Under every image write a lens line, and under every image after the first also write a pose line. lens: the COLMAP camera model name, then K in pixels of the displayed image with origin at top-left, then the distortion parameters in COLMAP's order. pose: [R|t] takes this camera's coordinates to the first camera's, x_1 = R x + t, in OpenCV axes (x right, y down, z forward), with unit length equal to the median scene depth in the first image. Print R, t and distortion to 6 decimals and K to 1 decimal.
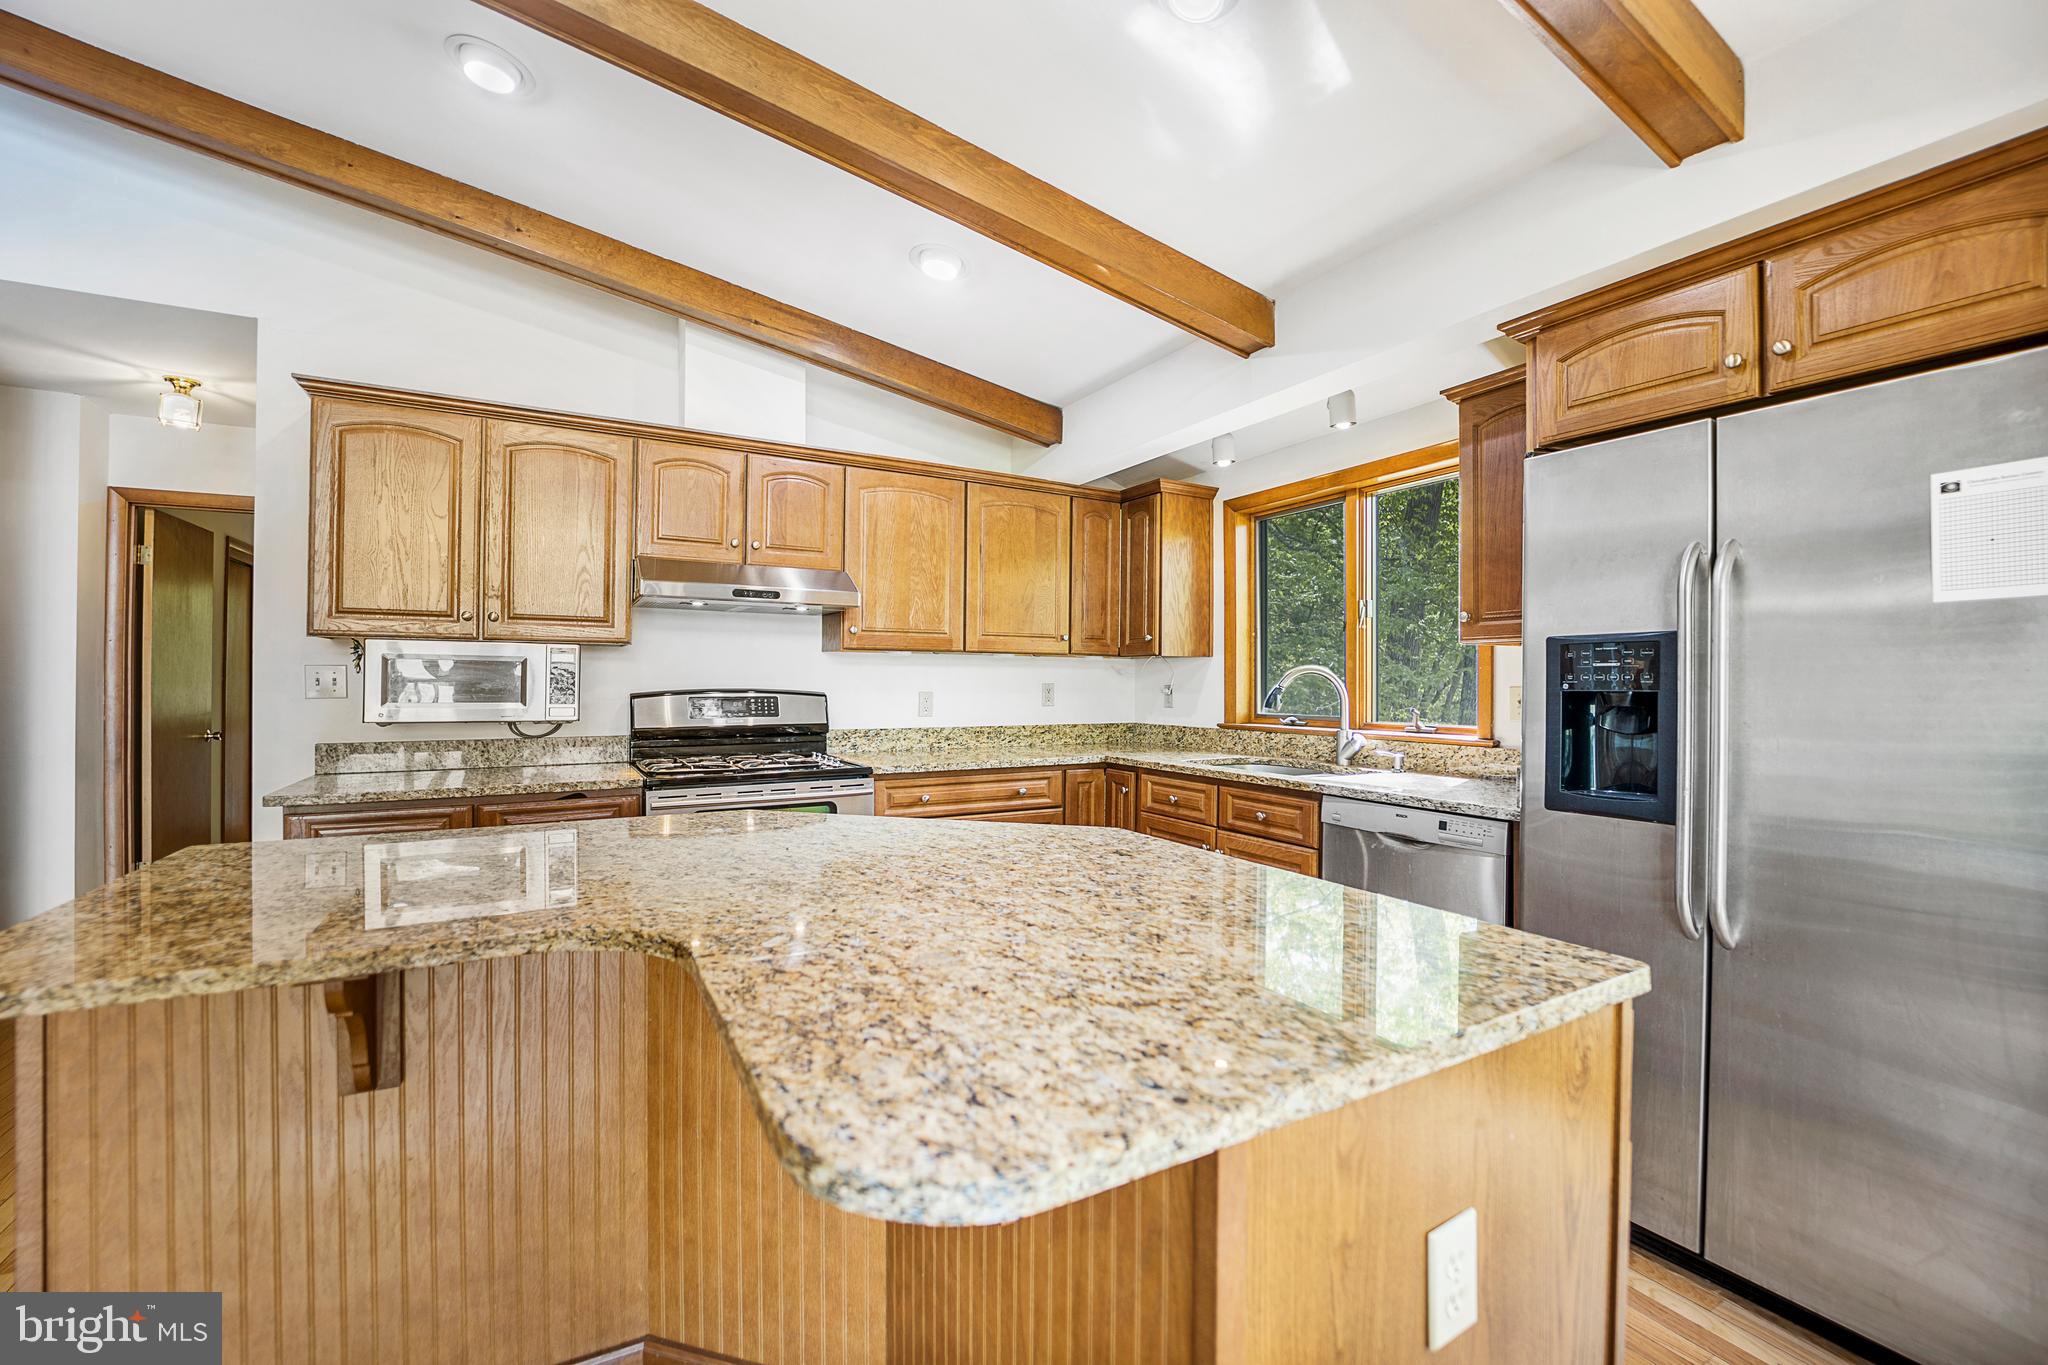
lens RADIAL K [[849.3, 0, 1024.0], [0, 849.3, 682.5], [0, 0, 1]] dist [-0.027057, 0.000144]
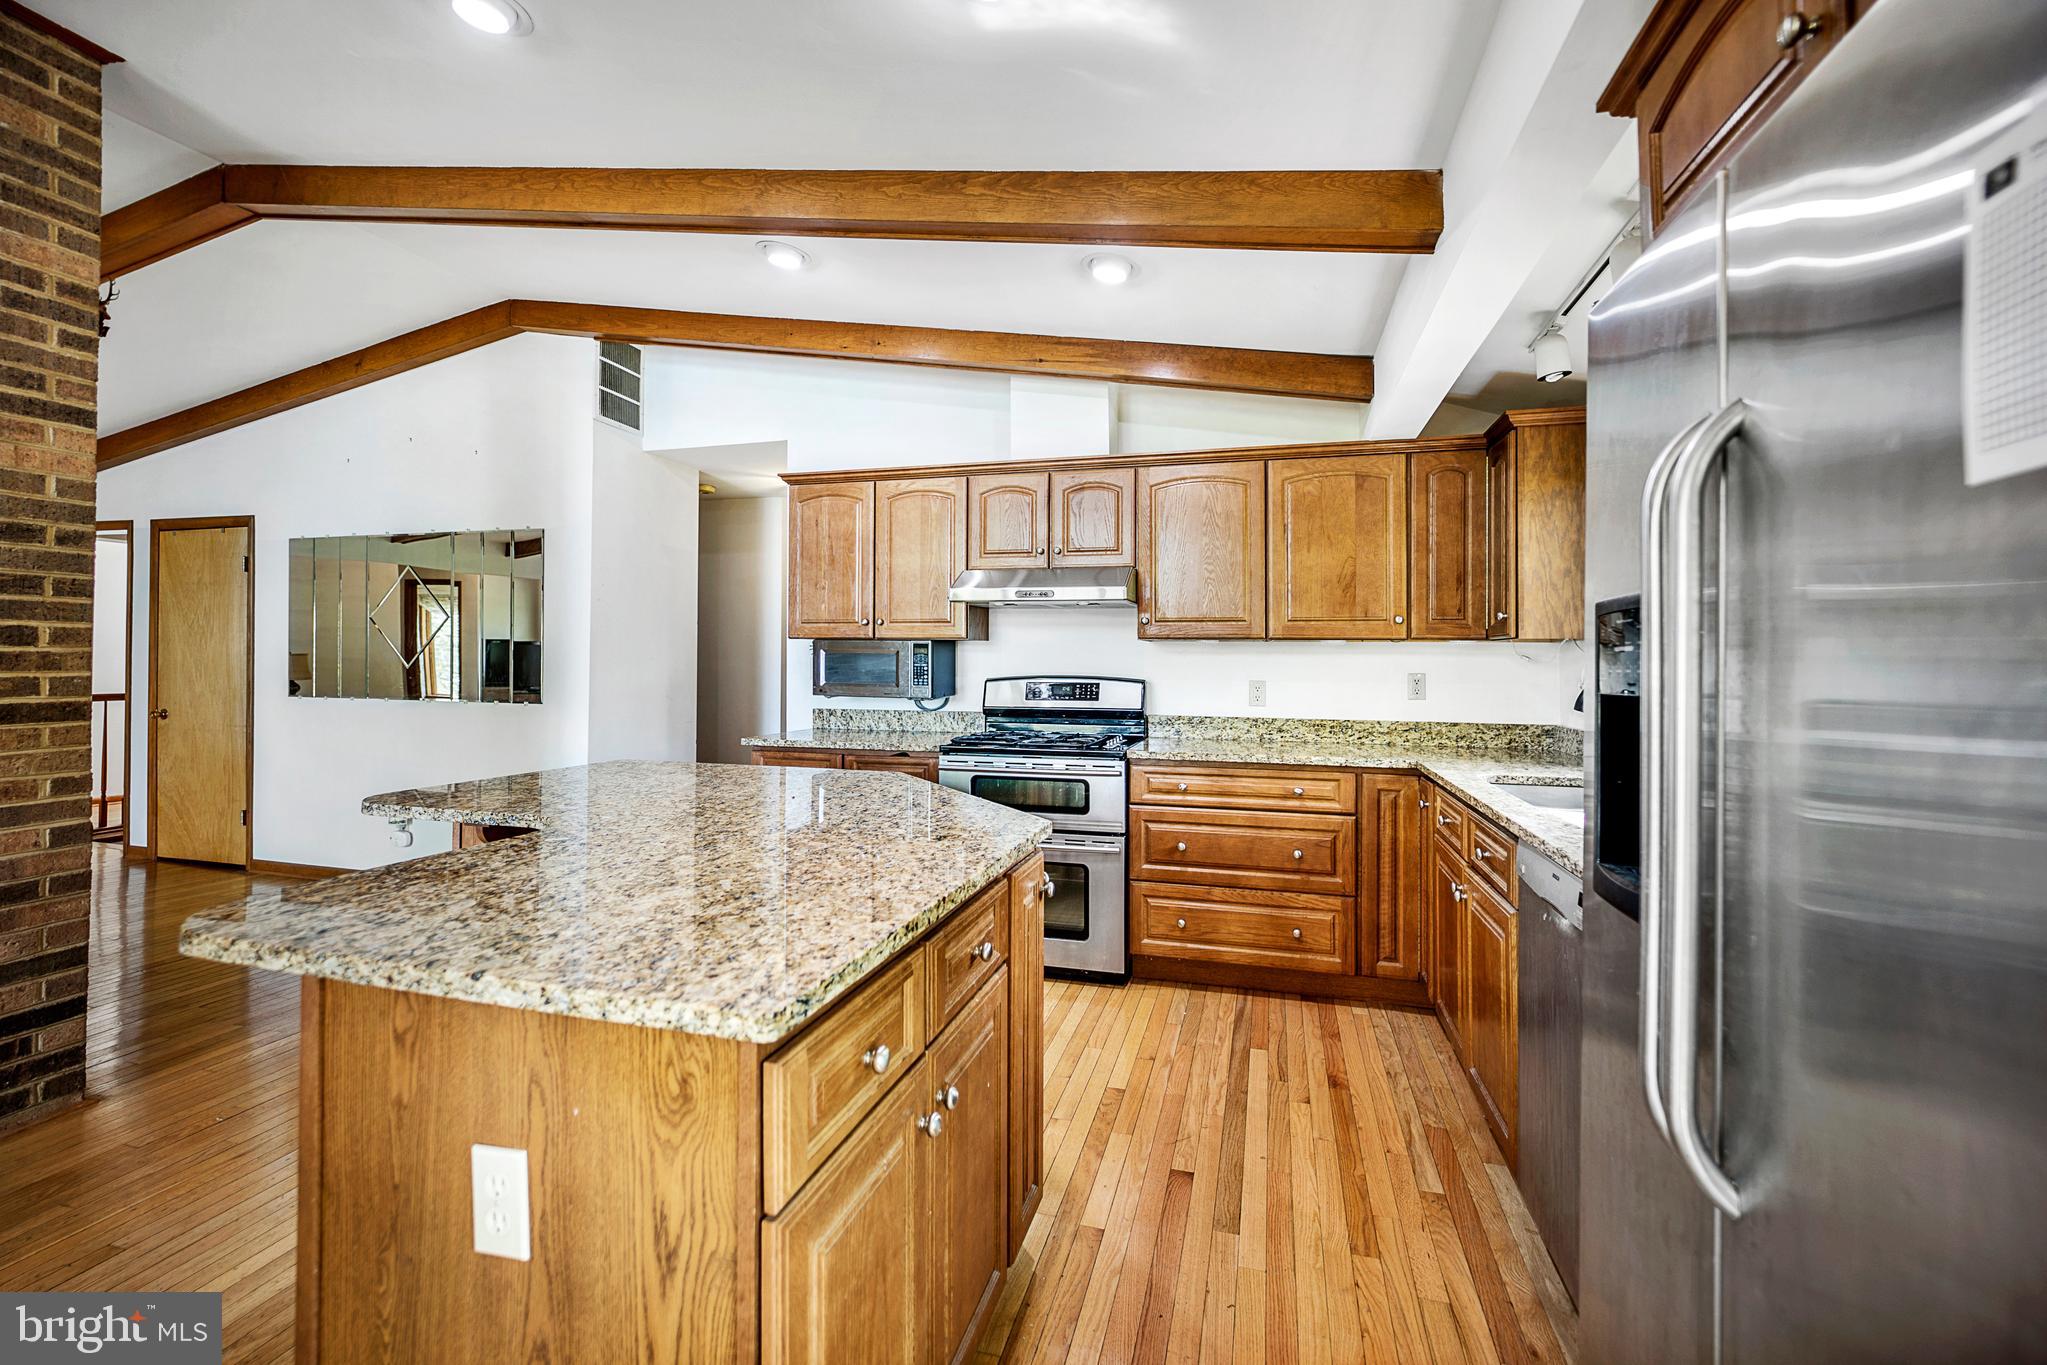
lens RADIAL K [[833.7, 0, 1028.7], [0, 833.7, 654.1], [0, 0, 1]] dist [-0.001277, -0.000233]
pose [[0.703678, -0.007056, -0.710484, 0.437860], [-0.005173, 0.999873, -0.015053, -0.004331], [0.710500, 0.014268, 0.703552, 0.167199]]
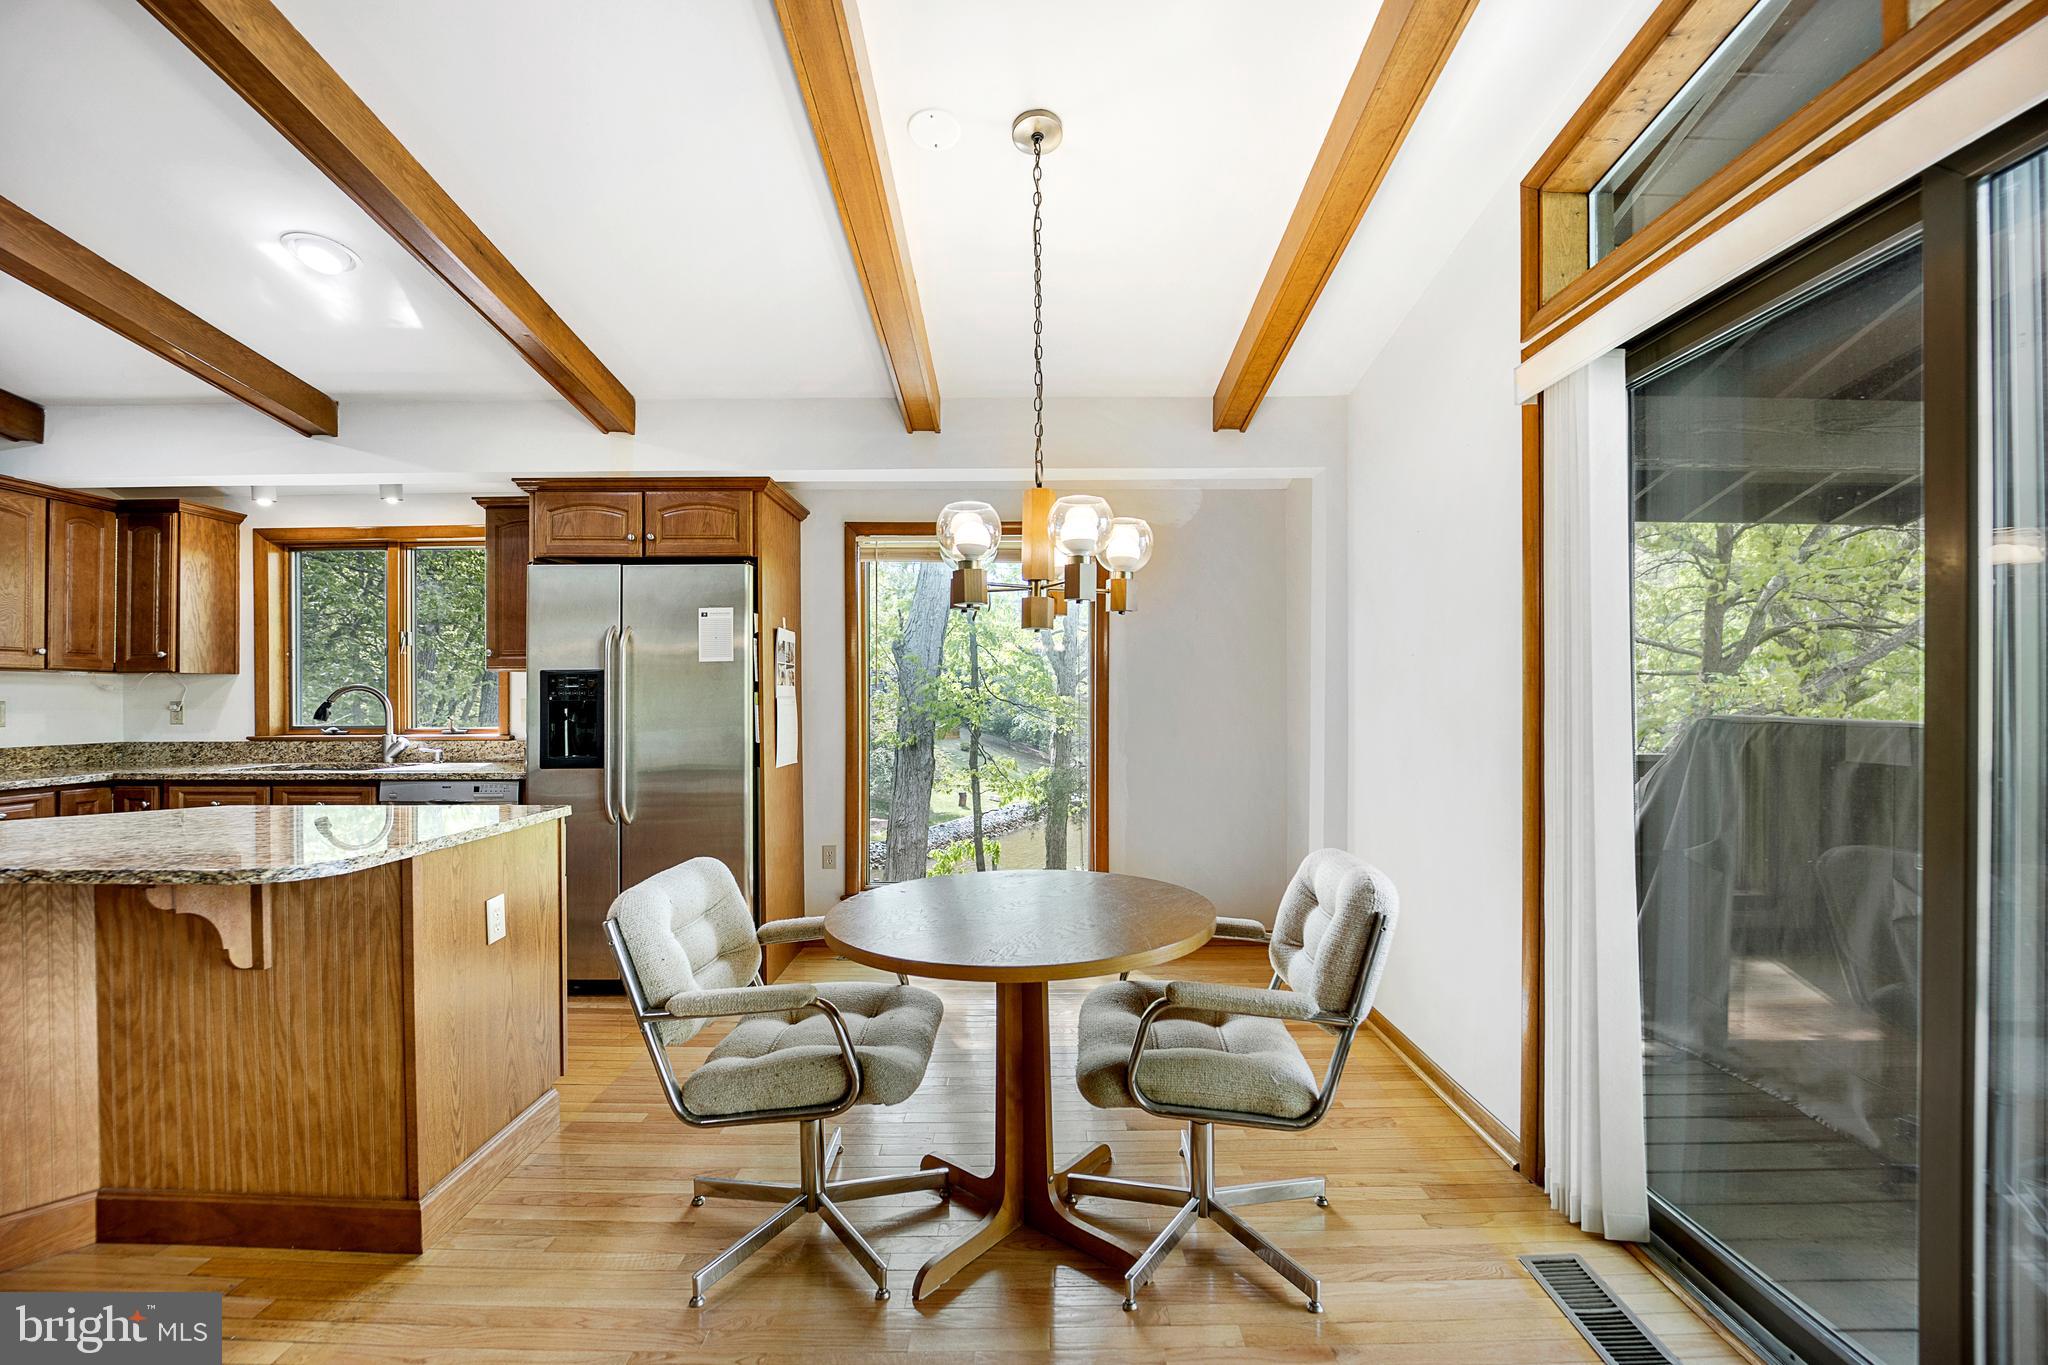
lens RADIAL K [[870.1, 0, 1030.3], [0, 870.1, 690.4], [0, 0, 1]] dist [-0.016662, -0.000606]
pose [[0.498795, -0.002077, 0.866717, -0.247869], [0.007104, 0.999973, -0.001692, -0.001333], [-0.866691, 0.007001, 0.498797, -0.450975]]
